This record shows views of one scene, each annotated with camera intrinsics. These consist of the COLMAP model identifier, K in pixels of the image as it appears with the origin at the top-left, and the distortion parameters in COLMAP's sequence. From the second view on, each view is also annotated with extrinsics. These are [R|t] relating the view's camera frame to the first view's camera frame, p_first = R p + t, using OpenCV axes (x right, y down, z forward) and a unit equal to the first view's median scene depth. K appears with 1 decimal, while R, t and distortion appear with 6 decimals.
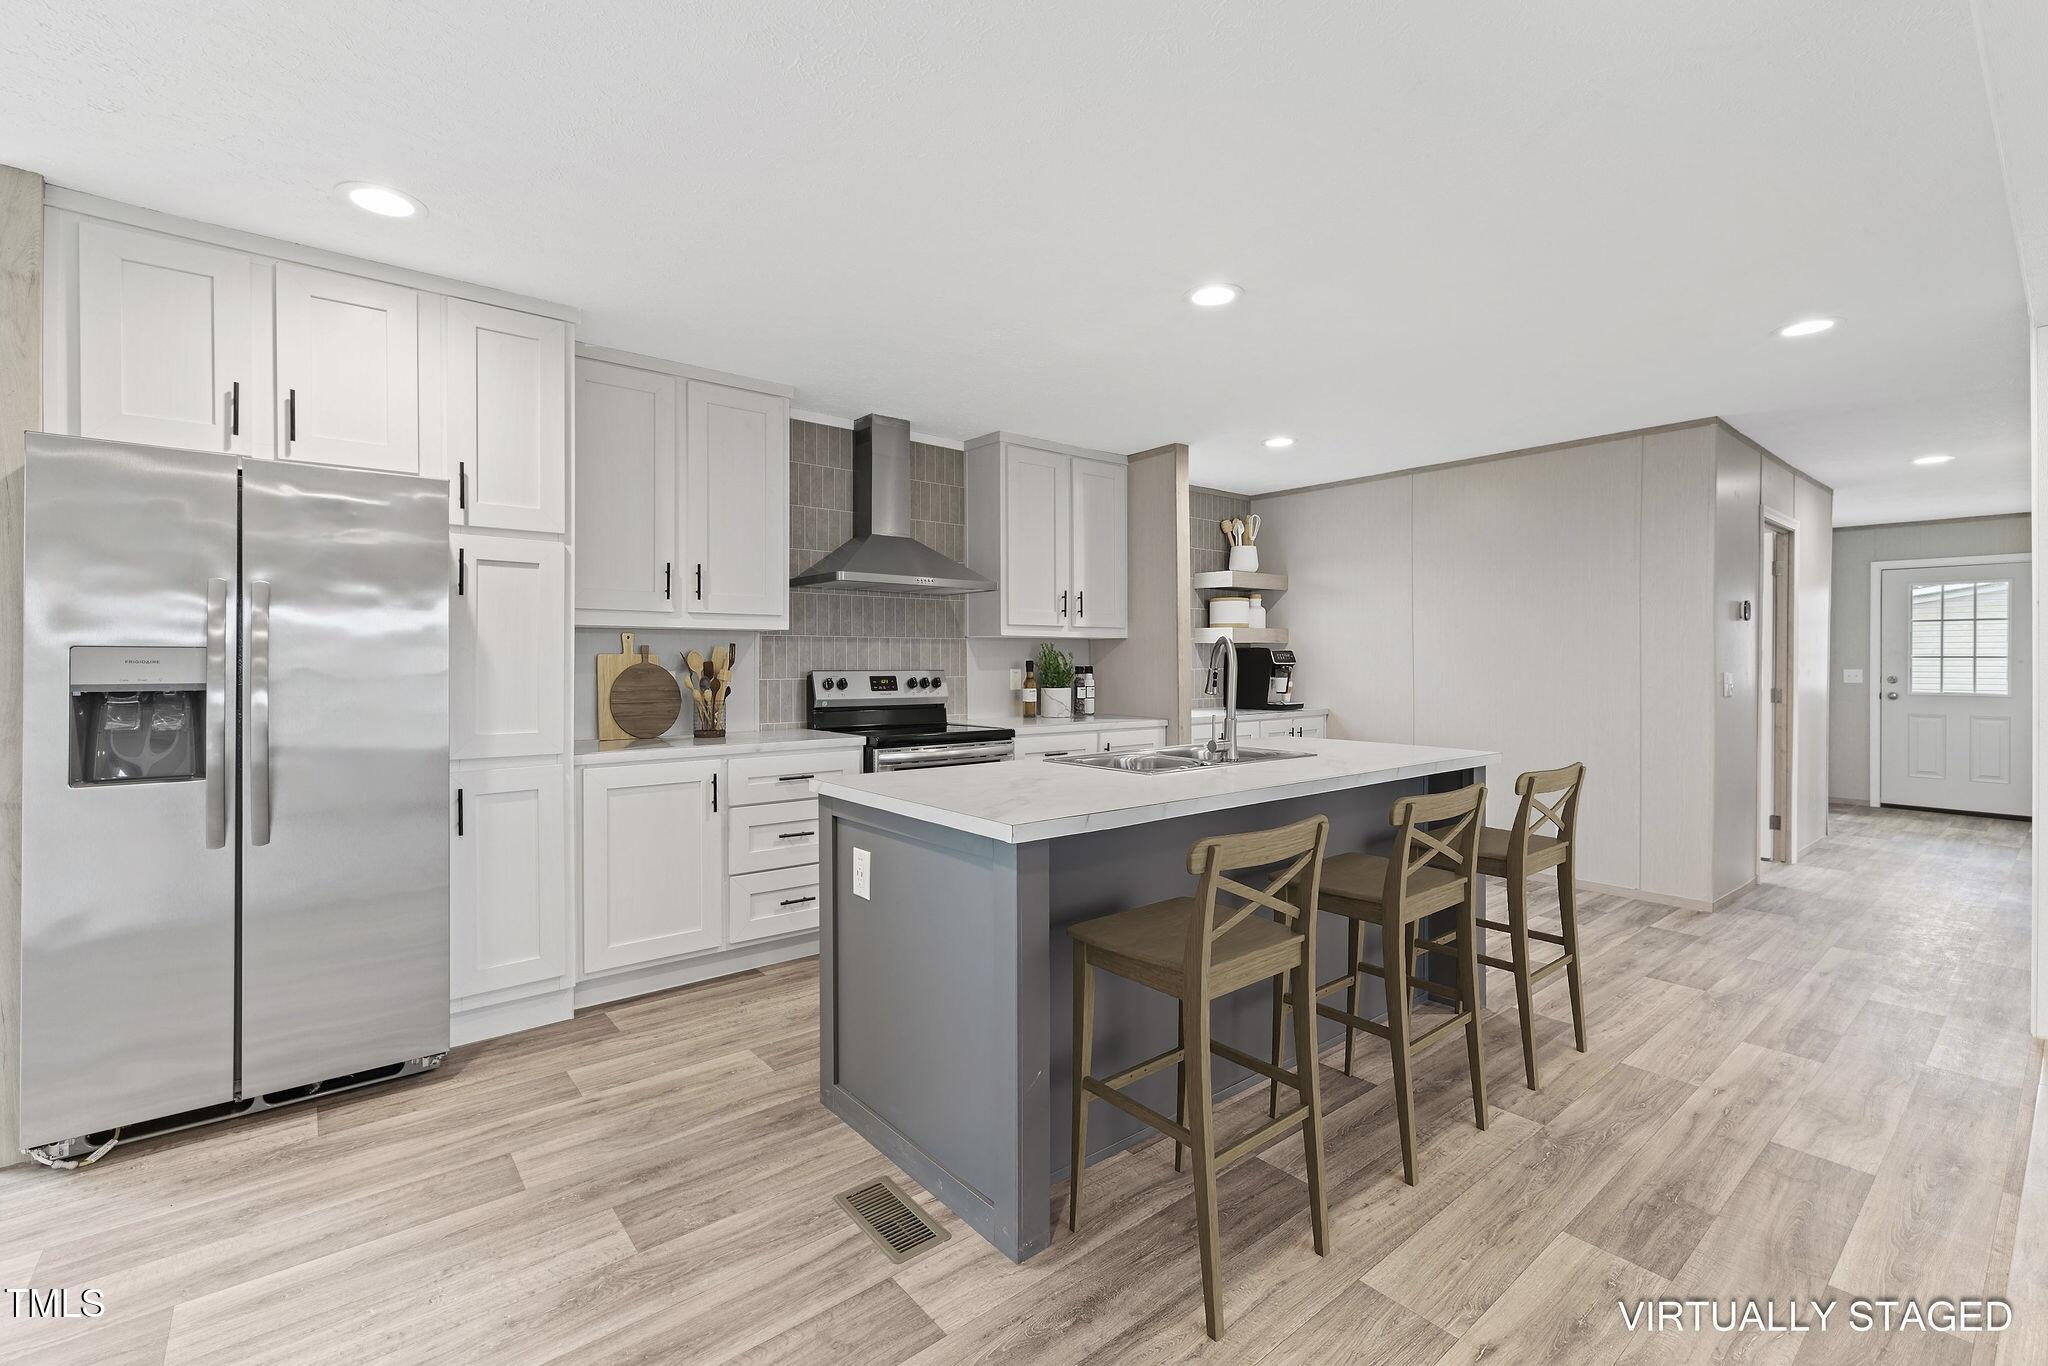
lens RADIAL K [[875.4, 0, 1025.9], [0, 875.4, 665.4], [0, 0, 1]] dist [0.000371, 0.000432]
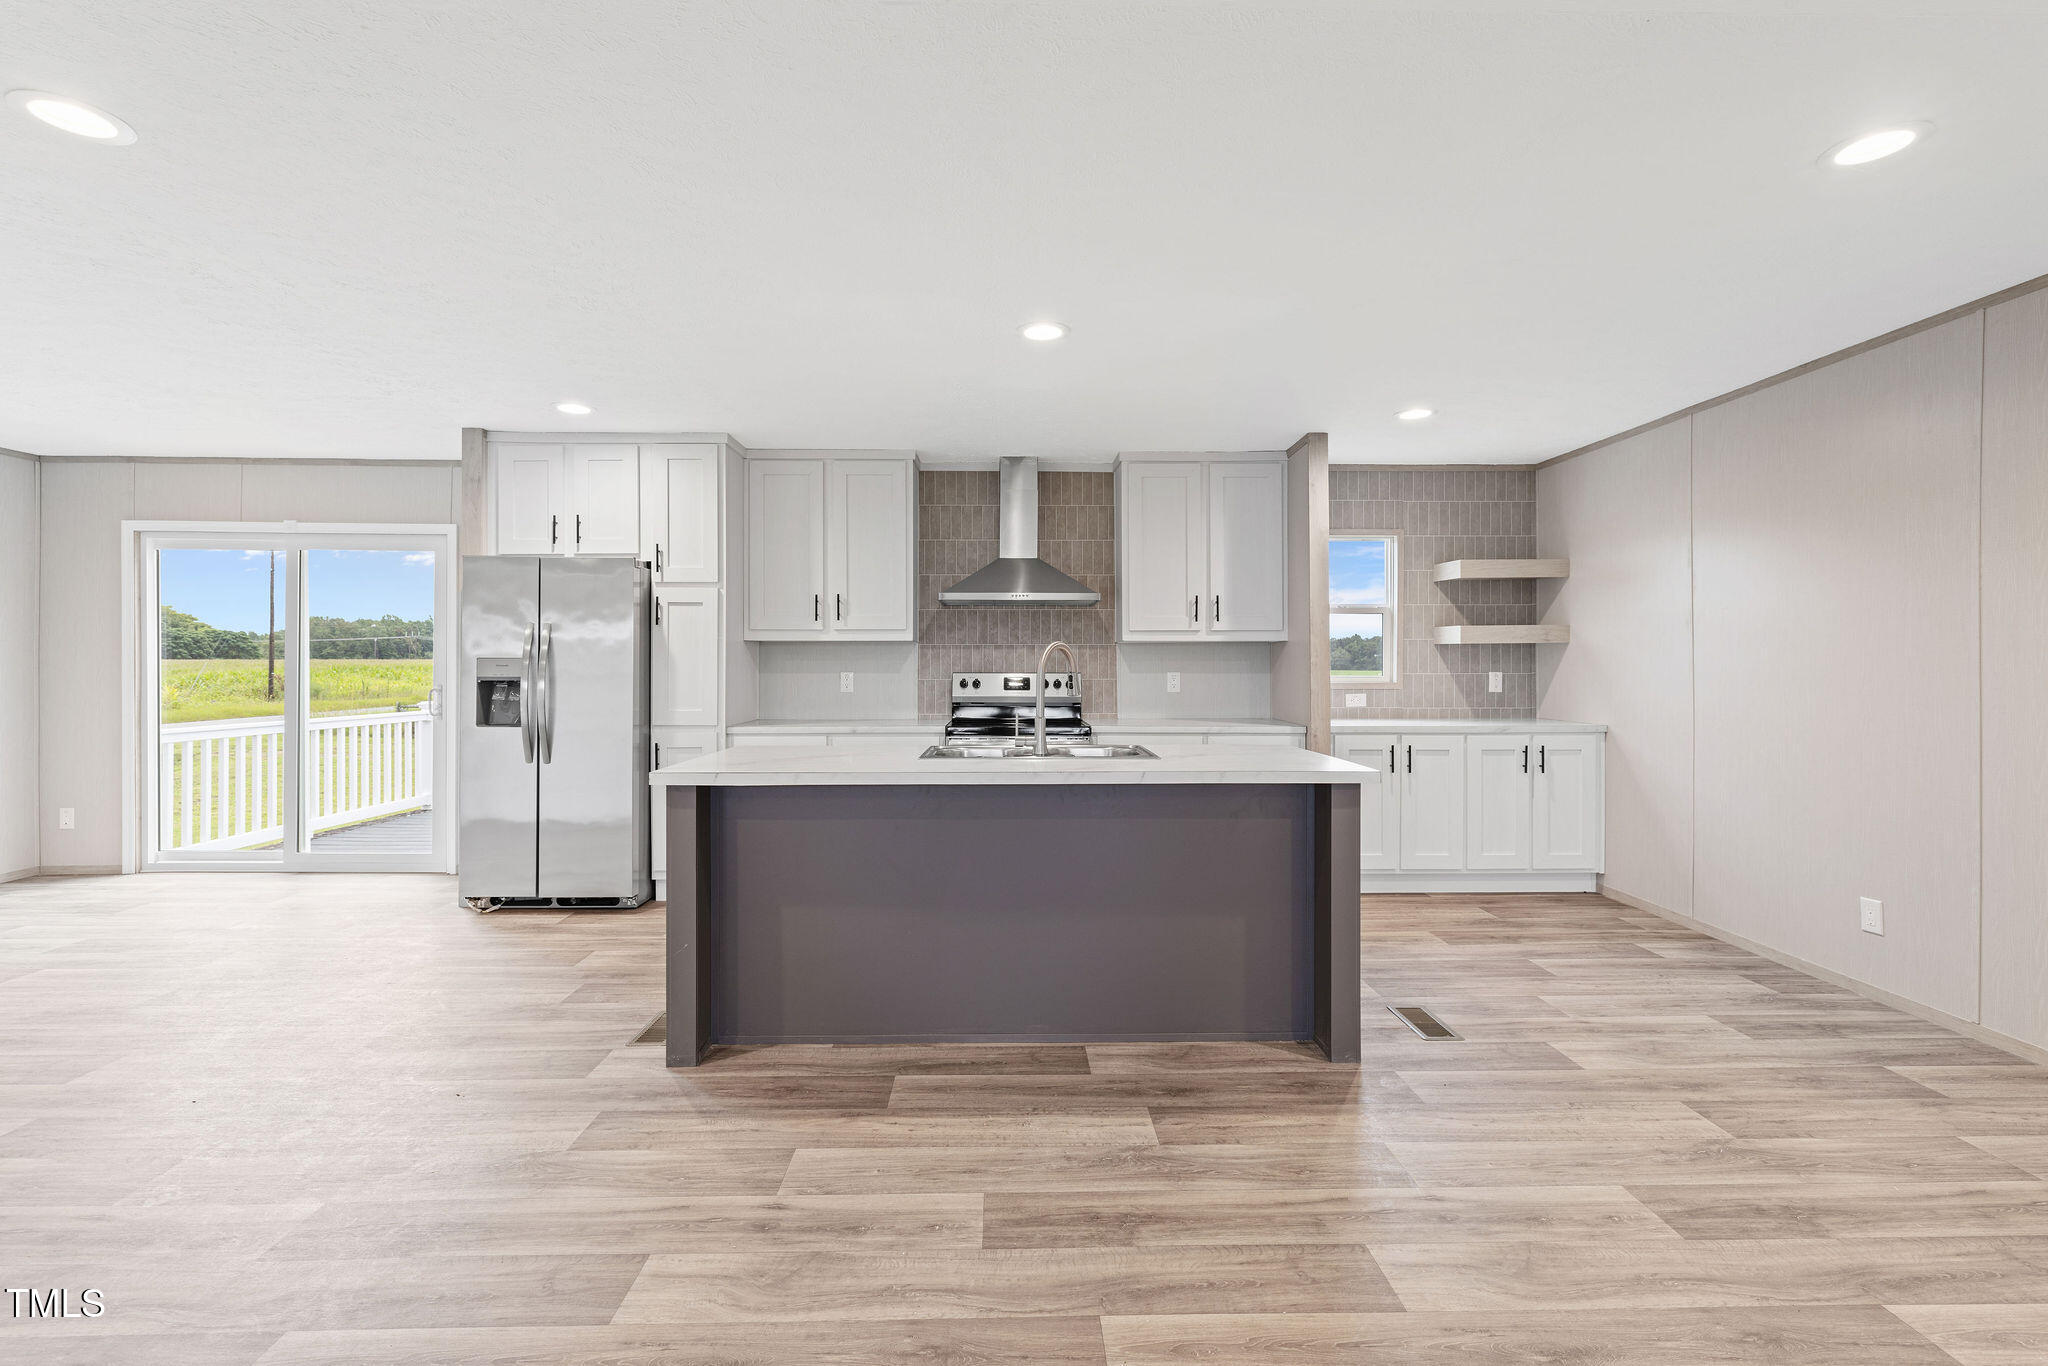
lens RADIAL K [[882.5, 0, 1029.6], [0, 882.5, 669.7], [0, 0, 1]] dist [0.000089, 0.000240]
pose [[0.790059, 0.003474, -0.613021, 0.879304], [-0.002638, 0.999994, 0.002266, -0.001705], [0.613025, -0.000173, 0.790063, 0.115379]]
